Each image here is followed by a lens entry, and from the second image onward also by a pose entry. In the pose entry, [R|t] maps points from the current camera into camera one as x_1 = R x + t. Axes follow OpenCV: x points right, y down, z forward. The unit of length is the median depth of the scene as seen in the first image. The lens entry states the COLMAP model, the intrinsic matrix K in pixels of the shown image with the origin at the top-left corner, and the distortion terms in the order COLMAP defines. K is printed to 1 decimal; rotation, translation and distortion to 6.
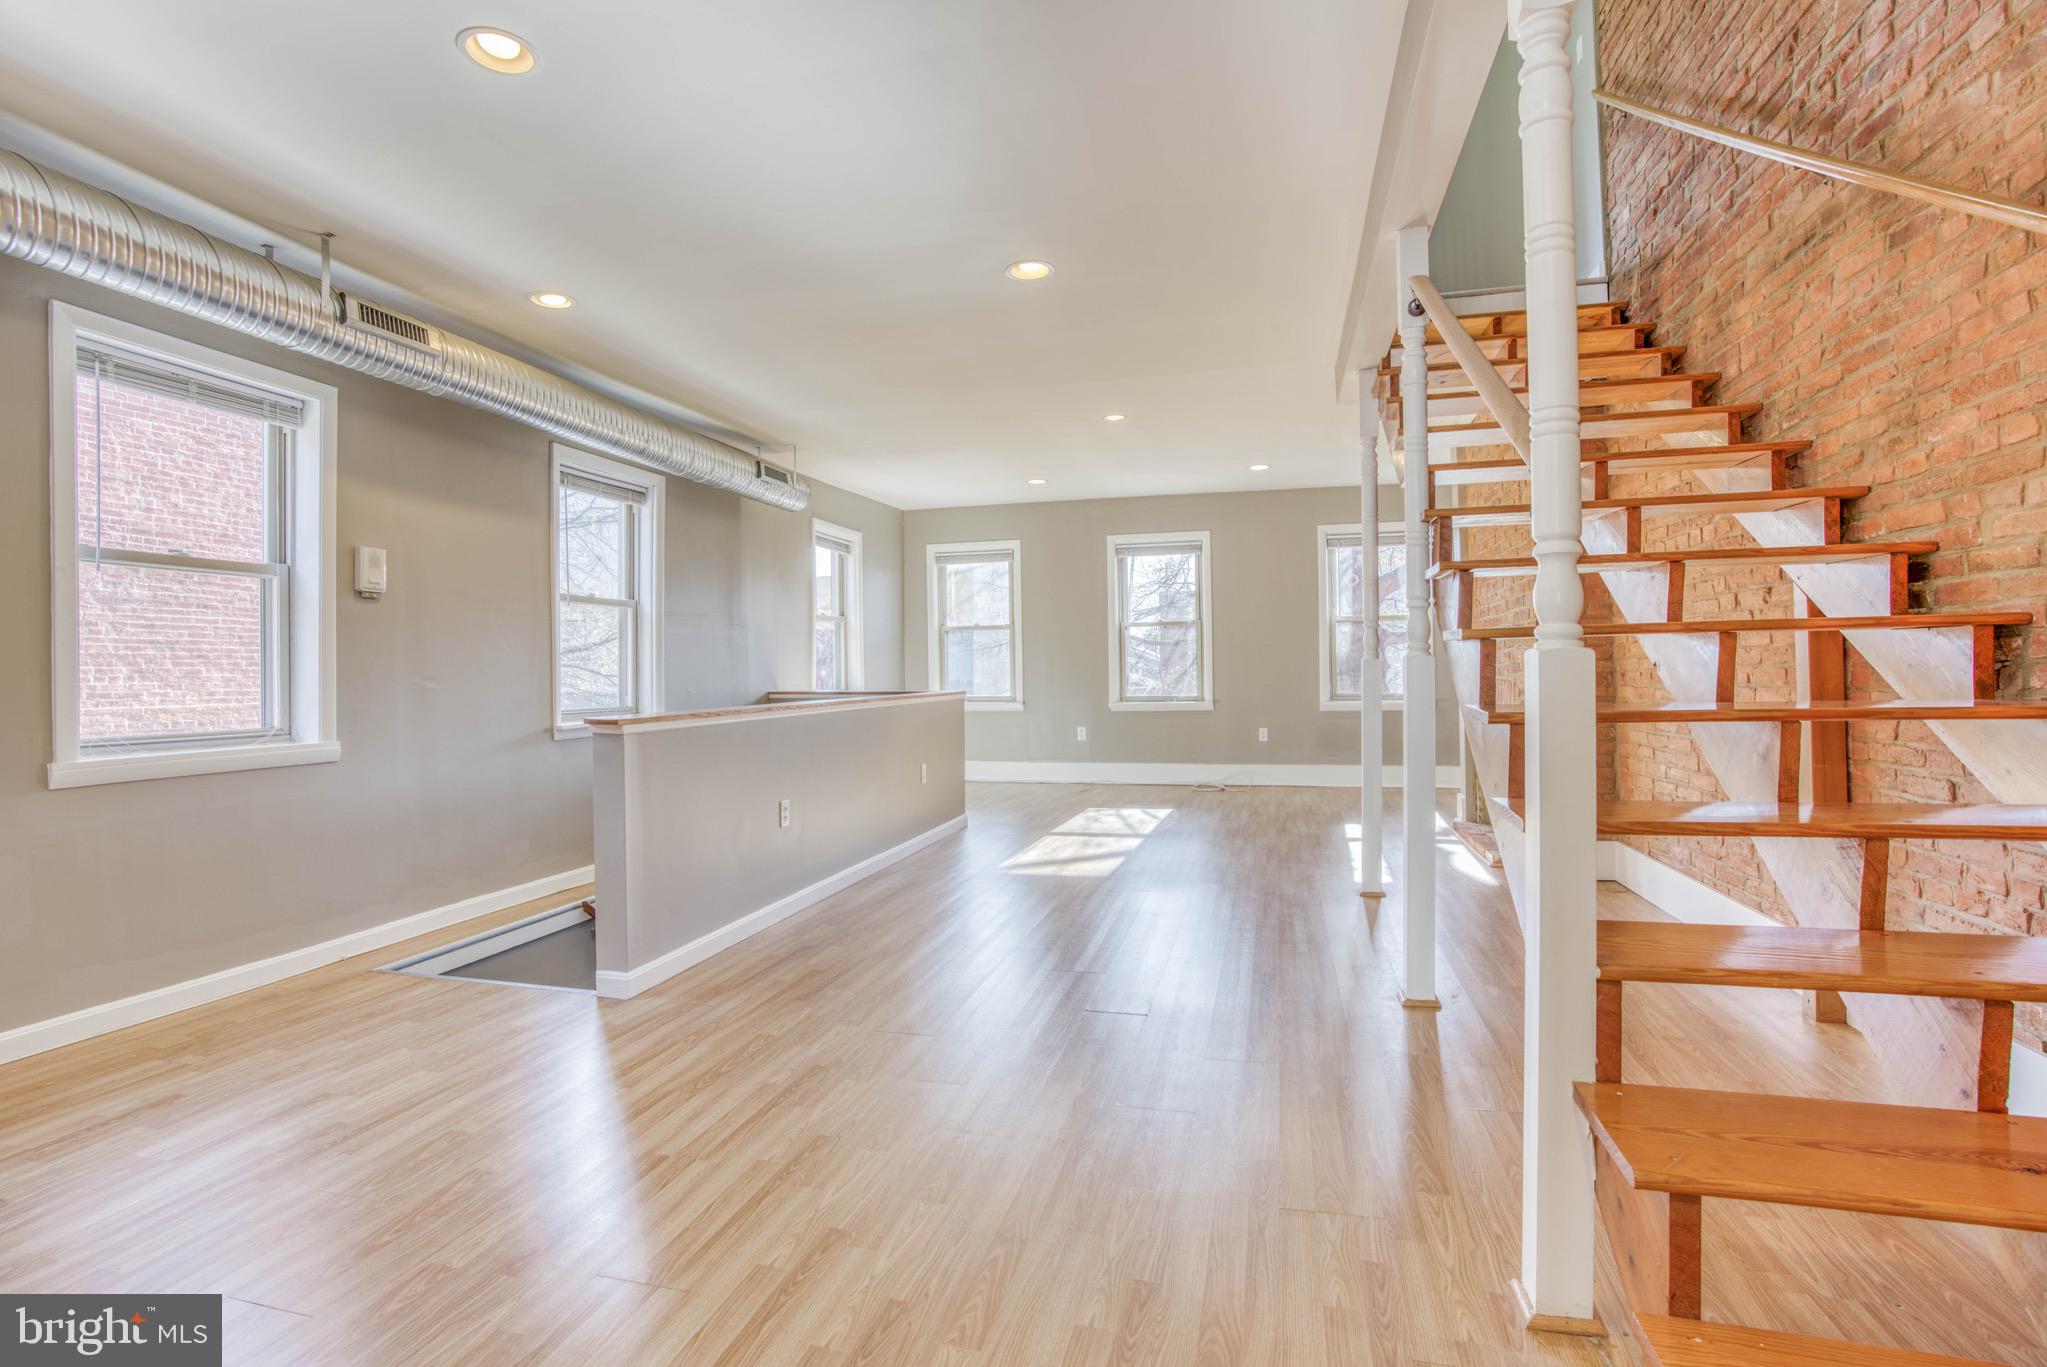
lens RADIAL K [[956.2, 0, 1005.0], [0, 956.2, 677.8], [0, 0, 1]] dist [-0.071602, 0.026477]
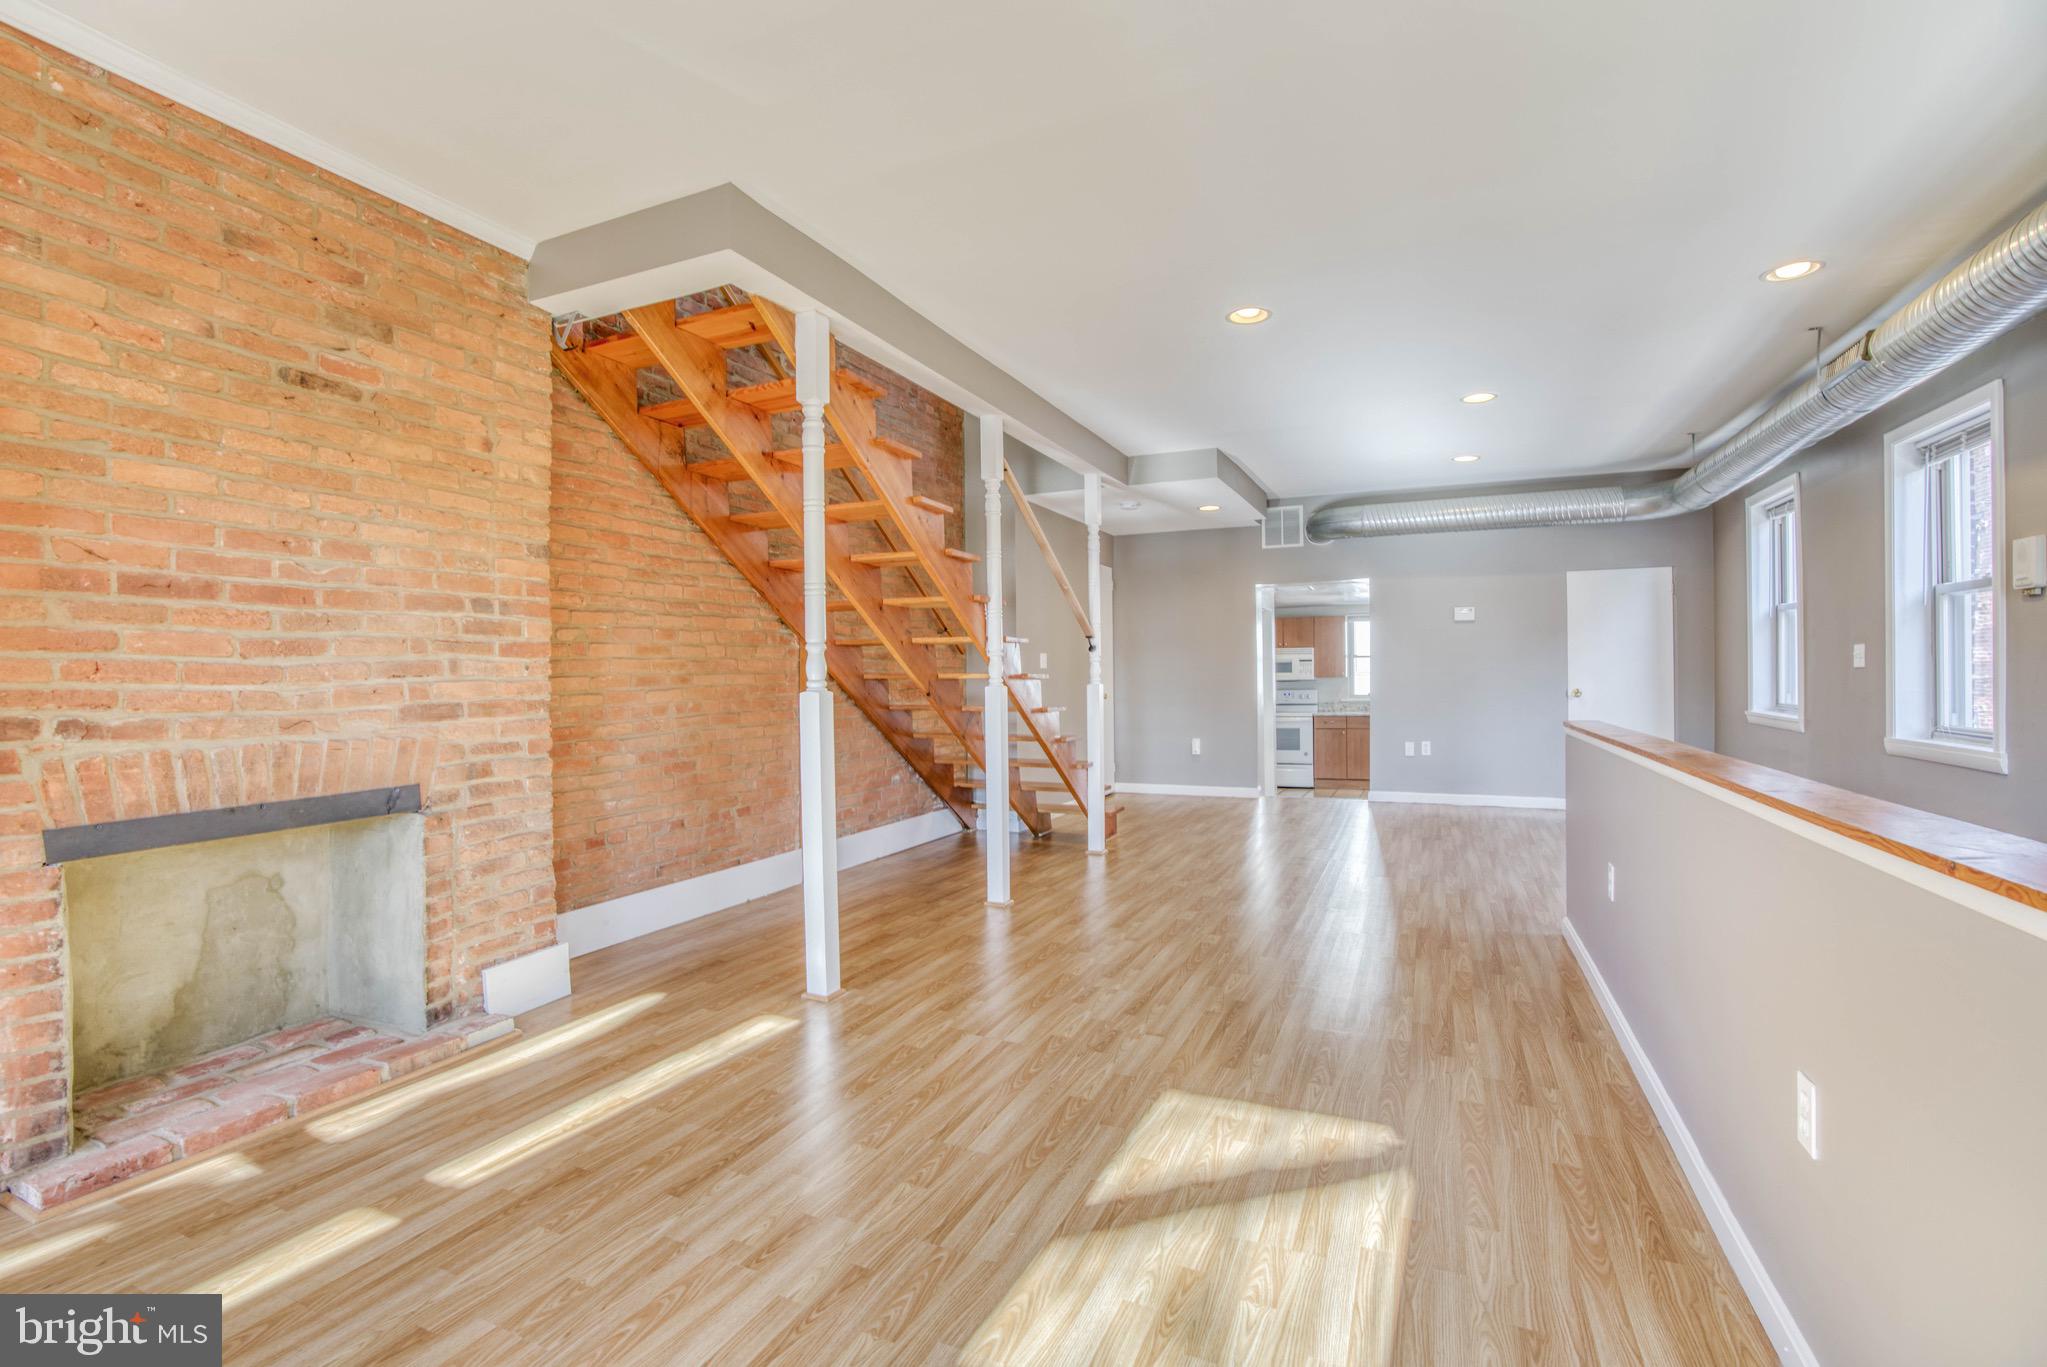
lens RADIAL K [[935.7, 0, 1004.5], [0, 935.7, 686.2], [0, 0, 1]] dist [-0.071613, 0.026718]
pose [[-0.987491, 0.020400, 0.156351, 0.064083], [0.022777, 0.999650, 0.013426, -0.016277], [-0.156022, 0.016820, -0.987610, 0.902420]]
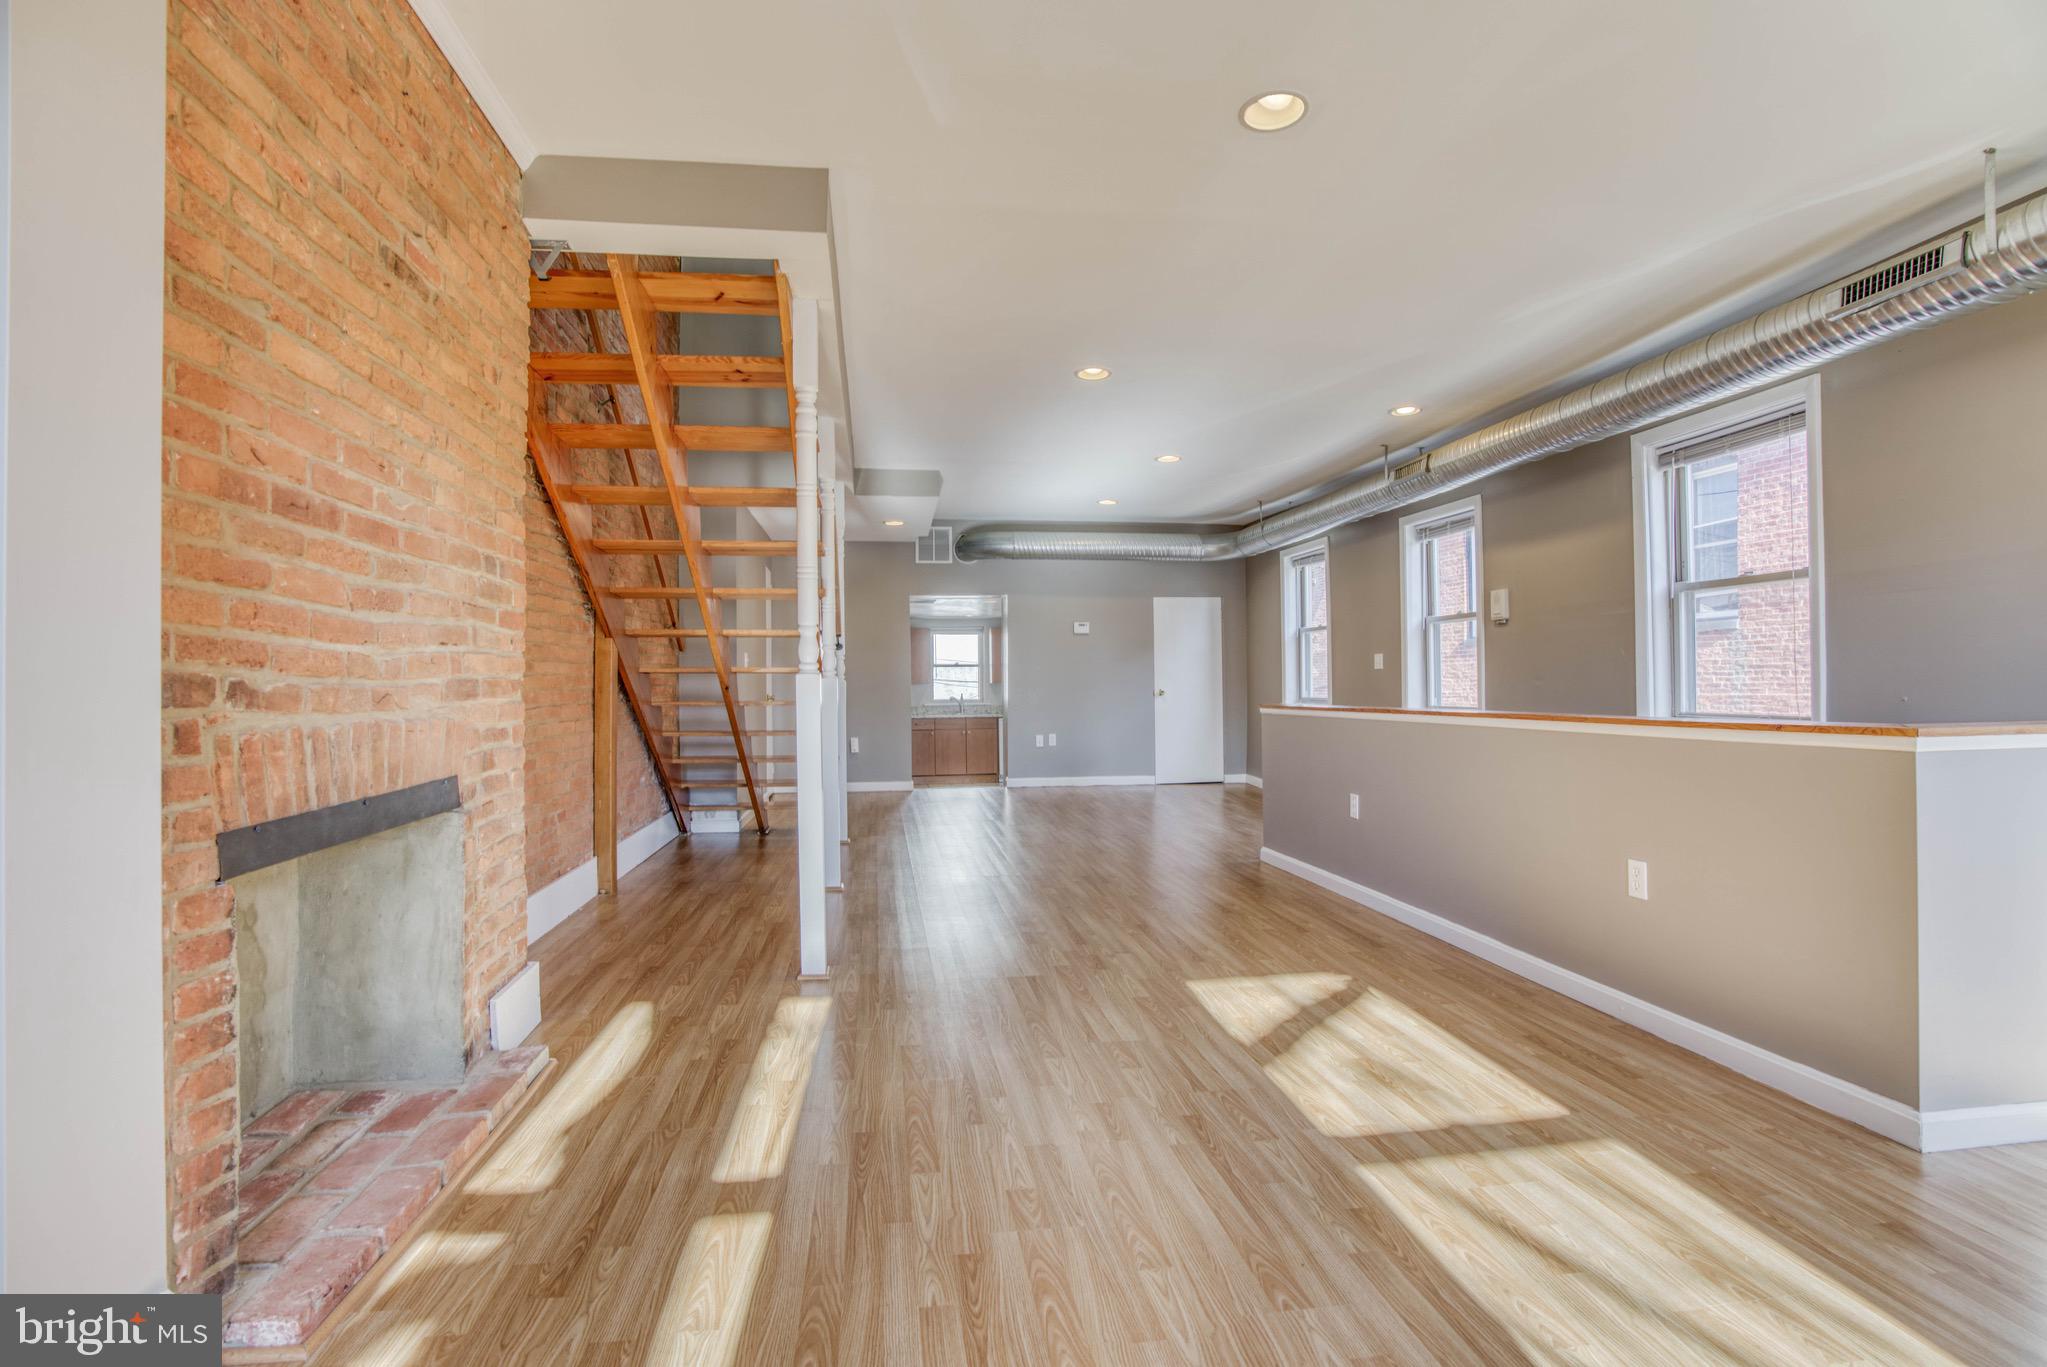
lens RADIAL K [[935.7, 0, 1004.5], [0, 935.7, 686.2], [0, 0, 1]] dist [-0.071613, 0.026718]
pose [[-0.916838, 0.020943, -0.398710, 0.287417], [0.018678, 0.999780, 0.009564, -0.007462], [0.398822, 0.001322, -0.917027, 0.924670]]
